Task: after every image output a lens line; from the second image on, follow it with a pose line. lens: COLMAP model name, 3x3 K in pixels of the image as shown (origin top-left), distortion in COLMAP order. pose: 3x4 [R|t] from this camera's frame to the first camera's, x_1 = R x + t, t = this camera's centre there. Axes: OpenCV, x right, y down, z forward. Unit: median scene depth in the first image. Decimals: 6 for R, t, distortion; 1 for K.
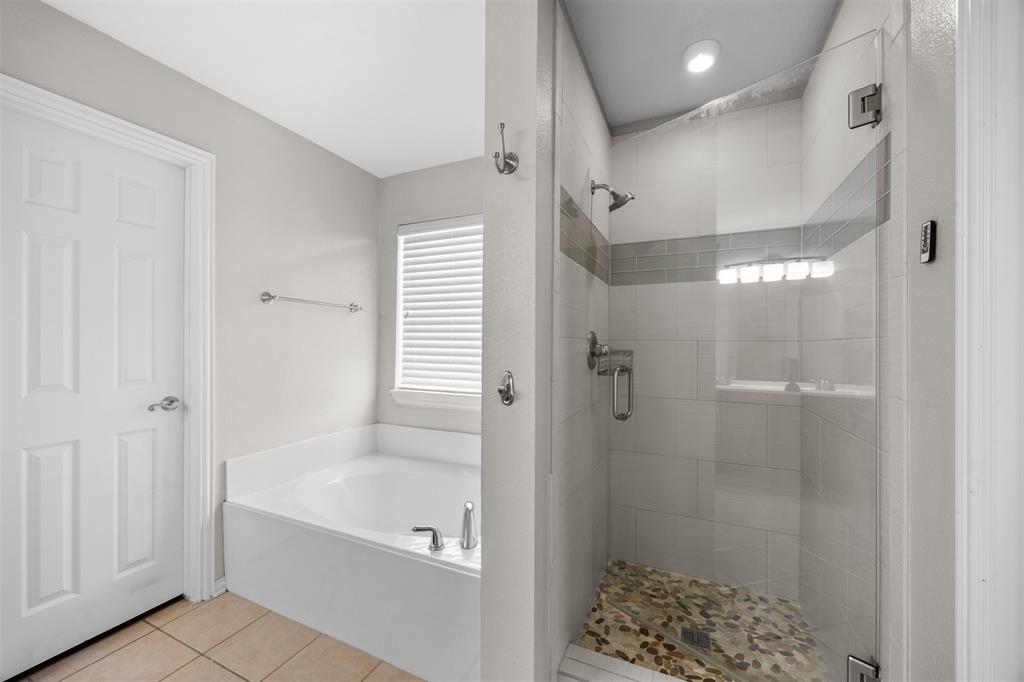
lens RADIAL K [[394.1, 0, 515.5], [0, 394.1, 344.0], [0, 0, 1]] dist [-0.004274, 0.000143]
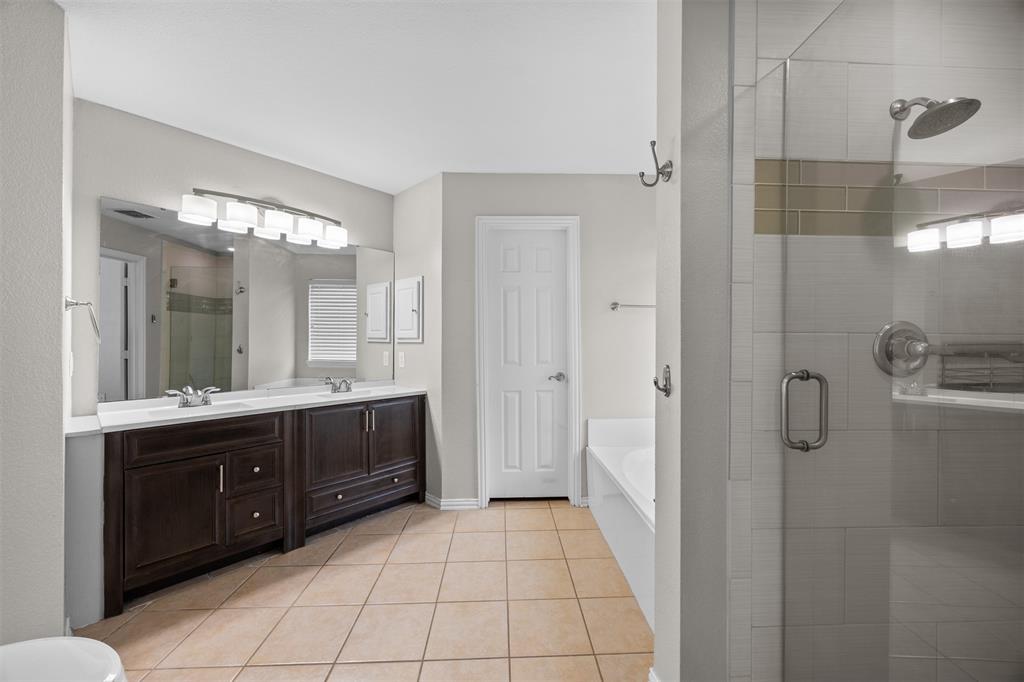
lens RADIAL K [[394.1, 0, 514.2], [0, 394.1, 337.8], [0, 0, 1]] dist [-0.004274, 0.000143]
pose [[0.433433, 0.004864, -0.901173, 0.540505], [0.004975, 0.999957, 0.007790, -0.026275], [0.901172, -0.007860, 0.433390, 0.122208]]
